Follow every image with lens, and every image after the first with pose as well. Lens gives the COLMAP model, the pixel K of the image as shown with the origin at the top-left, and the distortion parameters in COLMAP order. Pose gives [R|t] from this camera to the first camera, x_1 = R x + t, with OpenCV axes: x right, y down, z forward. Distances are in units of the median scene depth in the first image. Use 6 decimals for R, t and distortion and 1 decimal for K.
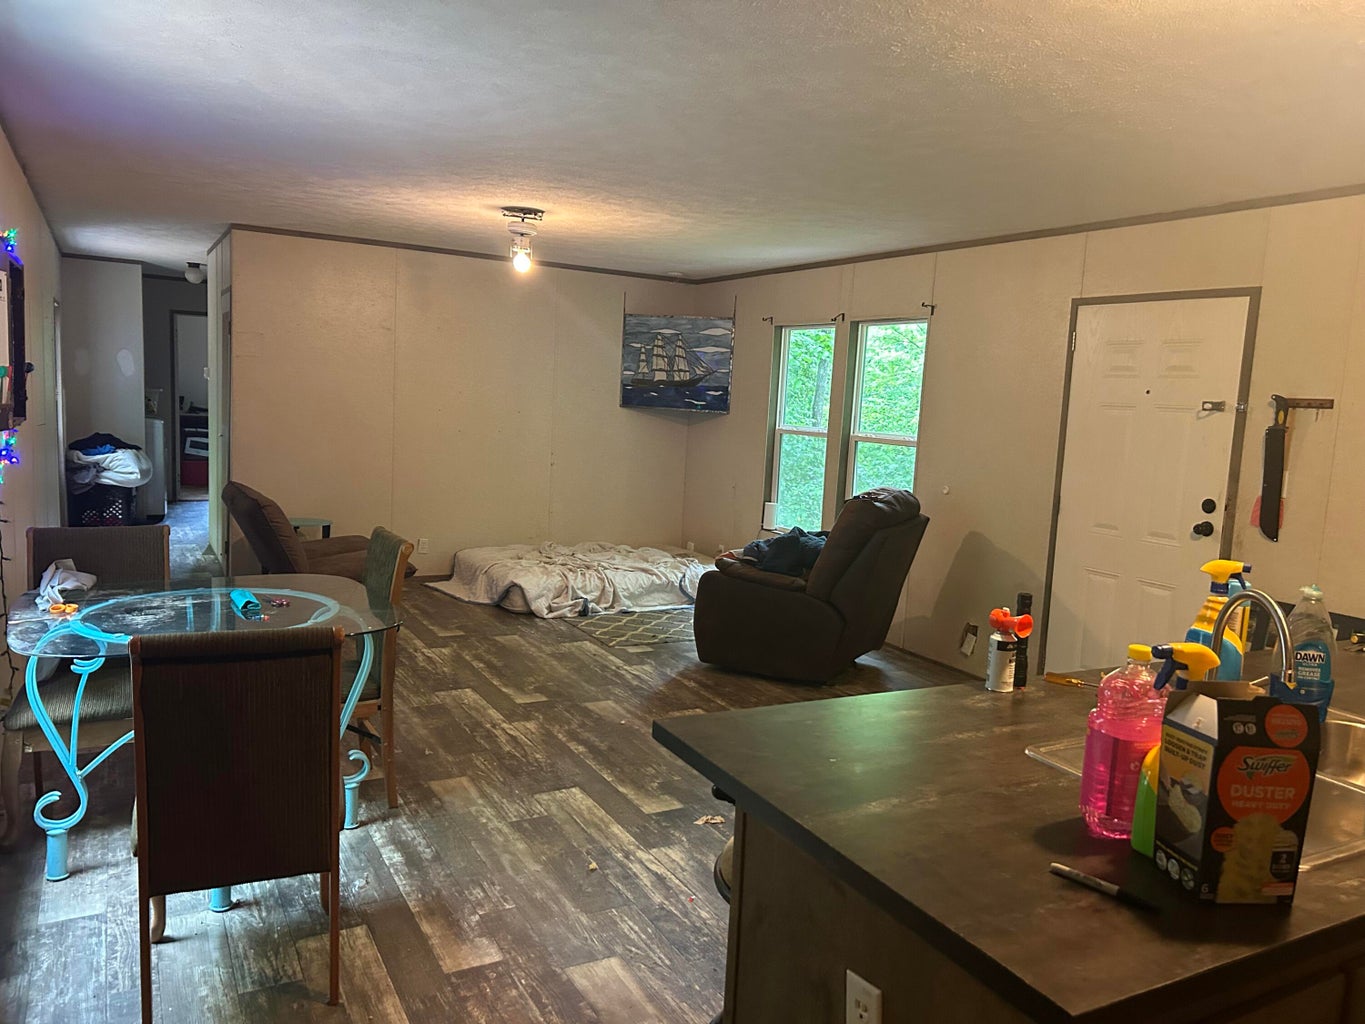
lens RADIAL K [[1023.2, 0, 692.4], [0, 1023.2, 523.1], [0, 0, 1]] dist [0.073083, -0.081294]
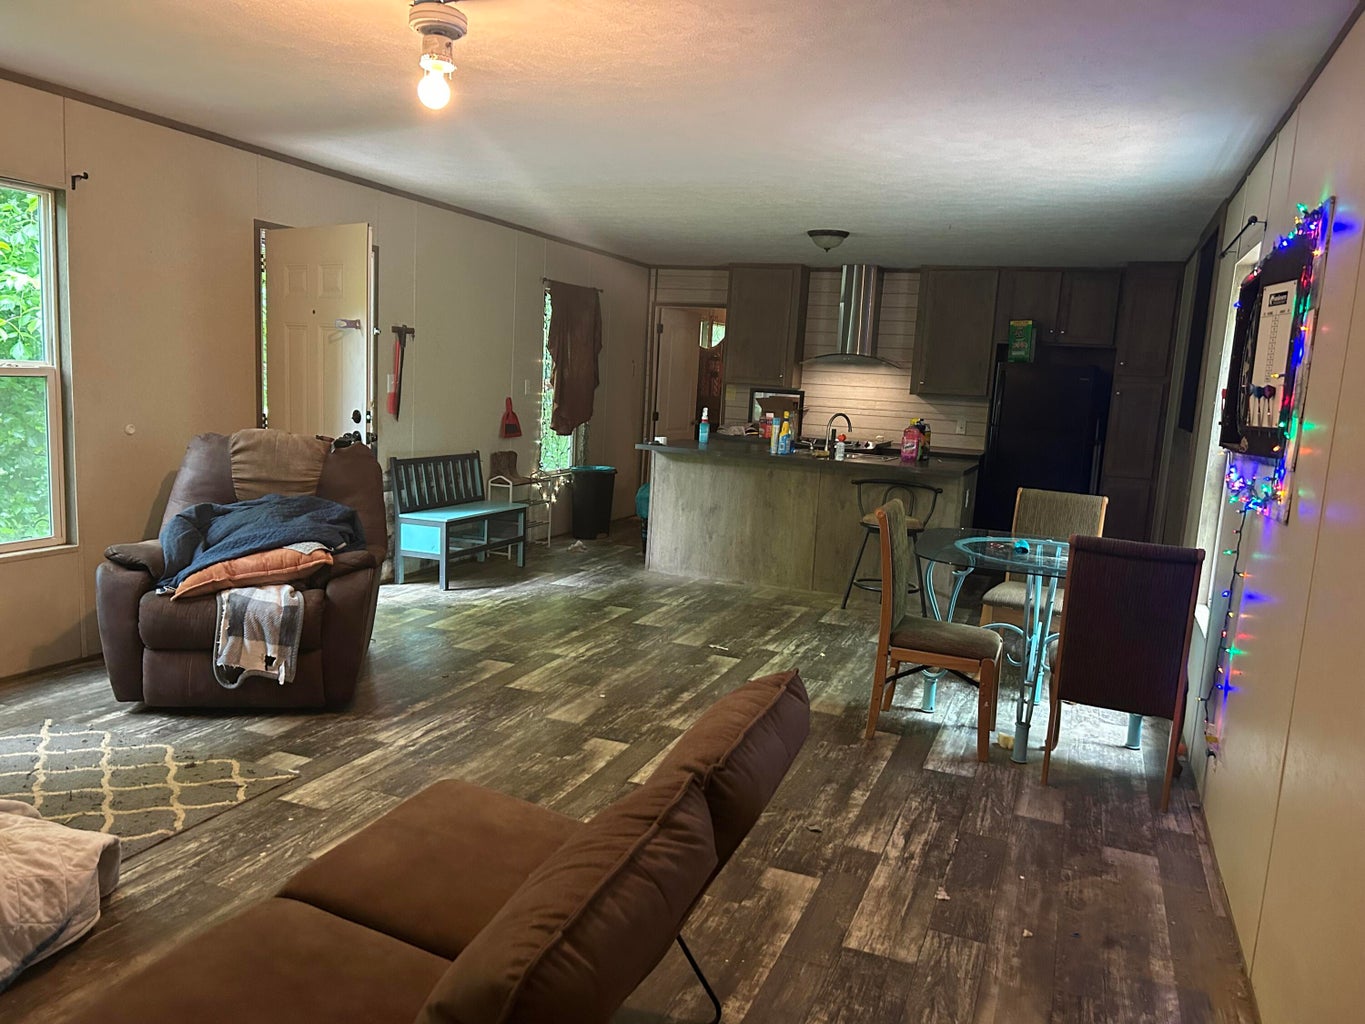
lens RADIAL K [[1023.2, 0, 684.8], [0, 1023.2, 506.2], [0, 0, 1]] dist [0.073083, -0.081294]
pose [[-0.632587, -0.185469, 0.751954, -0.668877], [0.010061, 0.968853, 0.247431, -0.178730], [-0.774424, 0.164087, -0.611018, 1.243855]]
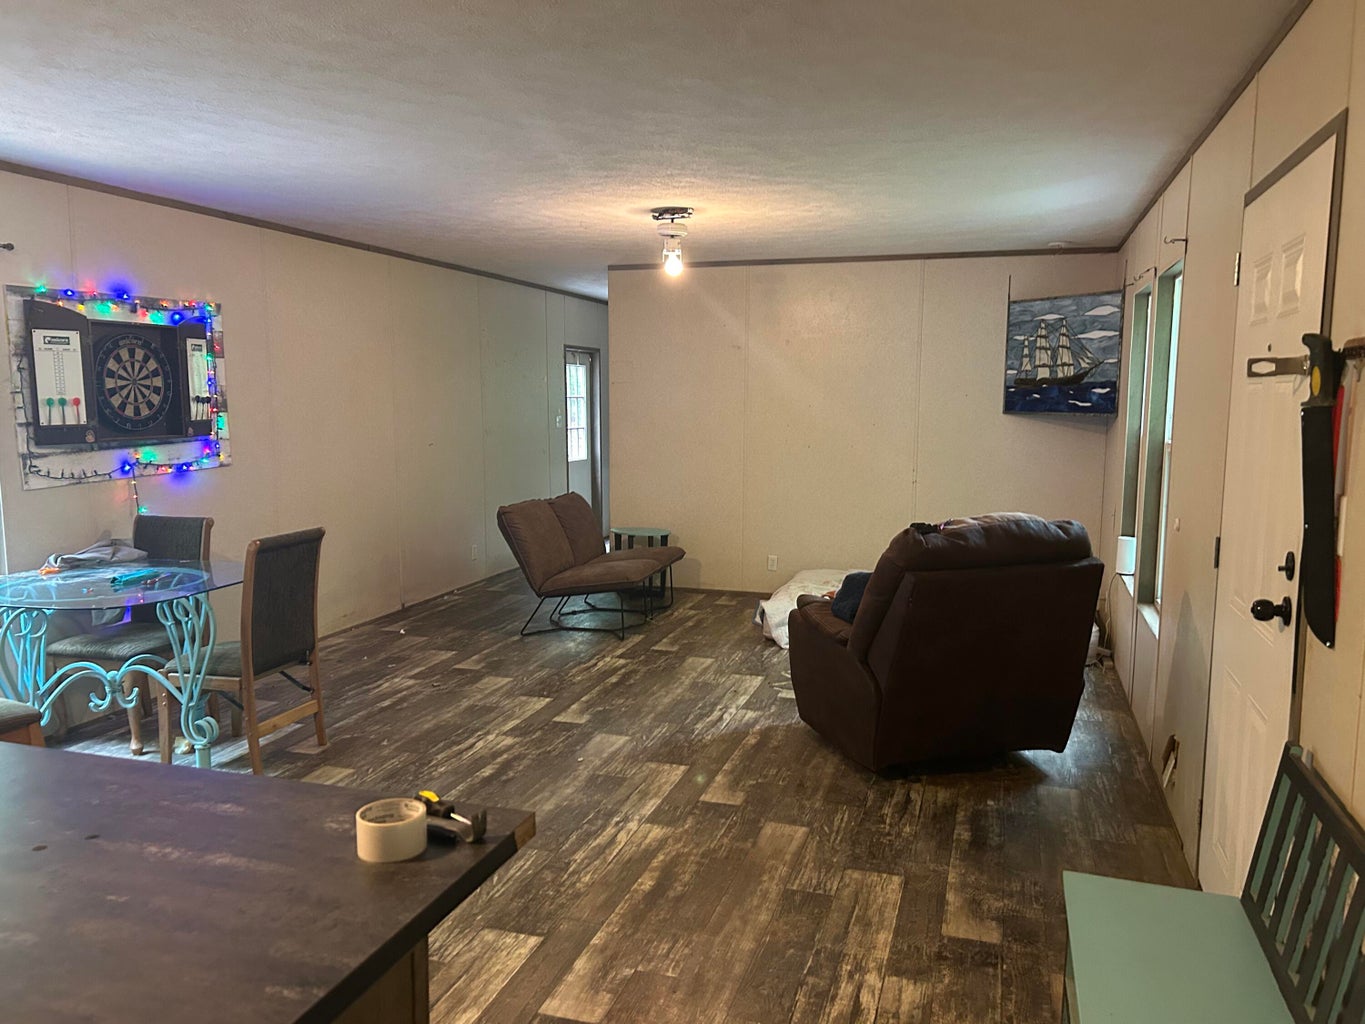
lens RADIAL K [[1023.2, 0, 683.8], [0, 1023.2, 516.3], [0, 0, 1]] dist [0.073083, -0.081294]
pose [[0.687958, 0.036451, -0.724834, 0.534430], [-0.057690, 0.998324, -0.004550, -0.017341], [0.723454, 0.044946, 0.688908, 0.358958]]
